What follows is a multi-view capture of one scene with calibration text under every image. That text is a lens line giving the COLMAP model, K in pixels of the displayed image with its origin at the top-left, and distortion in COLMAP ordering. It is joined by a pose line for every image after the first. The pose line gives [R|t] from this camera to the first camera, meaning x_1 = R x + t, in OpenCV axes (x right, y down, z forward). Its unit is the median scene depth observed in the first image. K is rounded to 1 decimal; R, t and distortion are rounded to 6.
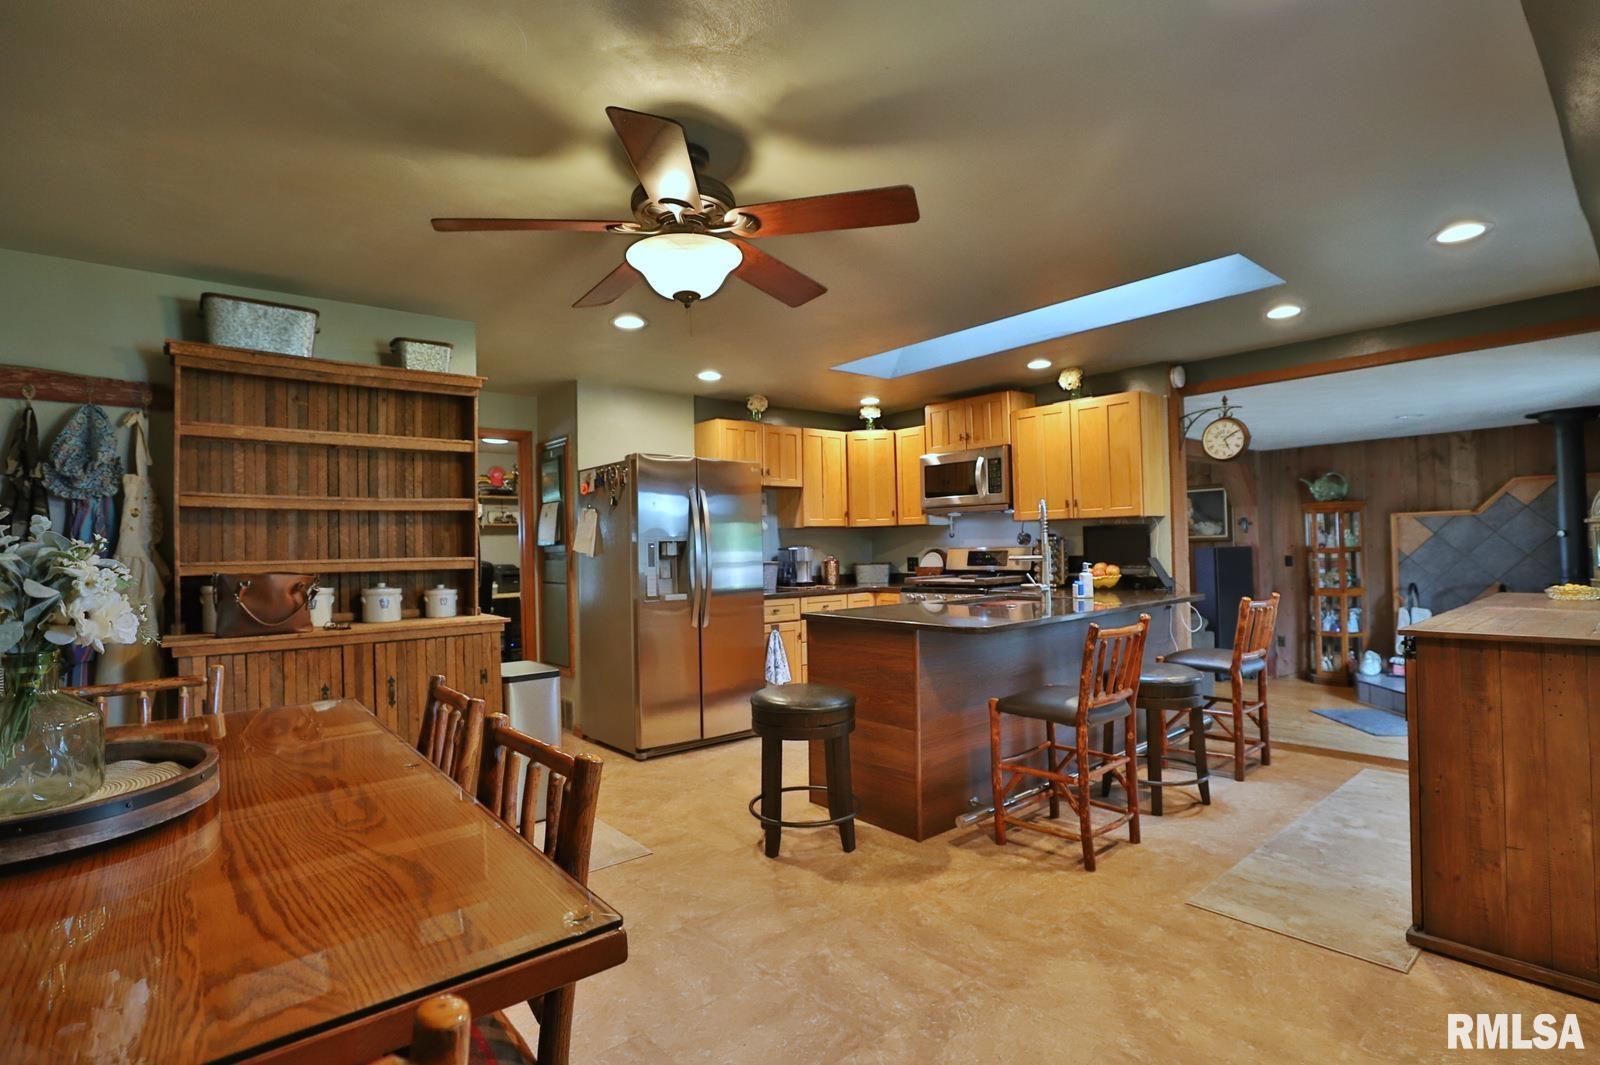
lens RADIAL K [[767.8, 0, 798.8], [0, 767.8, 536.3], [0, 0, 1]] dist [-0.036700, 0.006252]
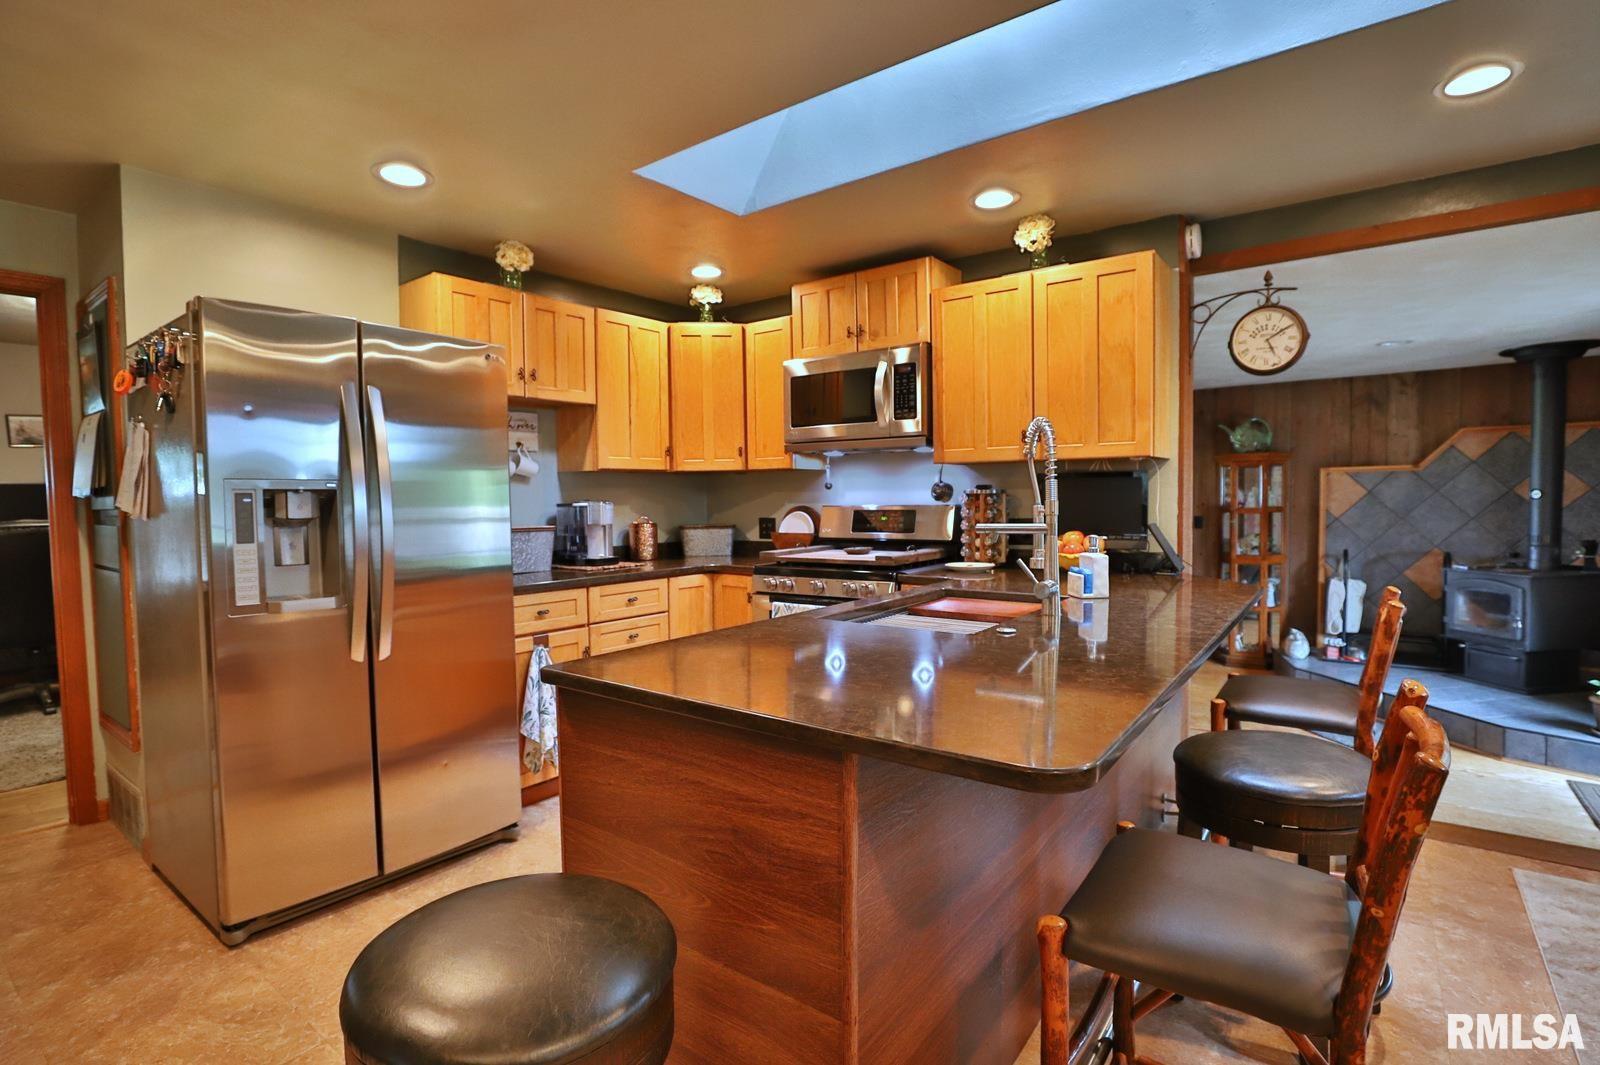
lens RADIAL K [[767.8, 0, 803.3], [0, 767.8, 532.7], [0, 0, 1]] dist [-0.036700, 0.006252]
pose [[0.974415, -0.001690, 0.224748, 0.028966], [-0.010848, 0.998453, 0.054542, 0.003116], [-0.224493, -0.055585, 0.972889, 0.357328]]
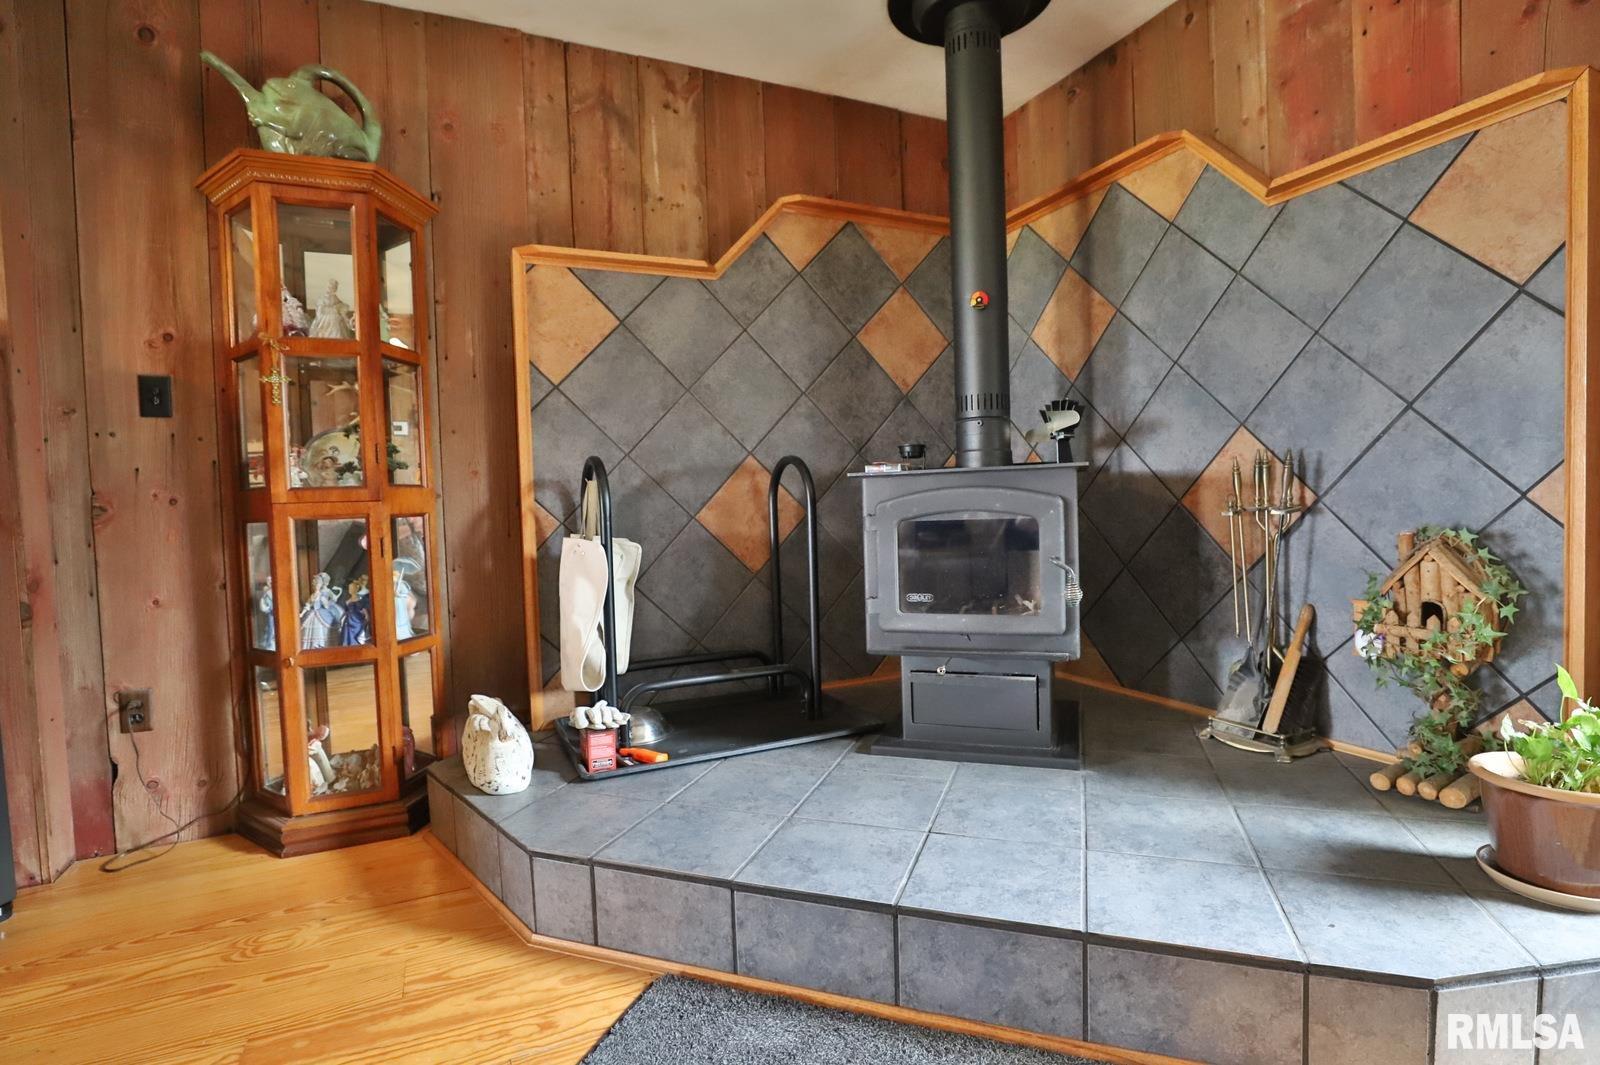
lens RADIAL K [[767.8, 0, 796.5], [0, 767.8, 533.2], [0, 0, 1]] dist [-0.036700, 0.006252]
pose [[0.257143, -0.023693, 0.966083, 0.613322], [0.012668, 0.999696, 0.021146, 0.102759], [-0.966290, 0.006801, 0.257365, 0.973007]]
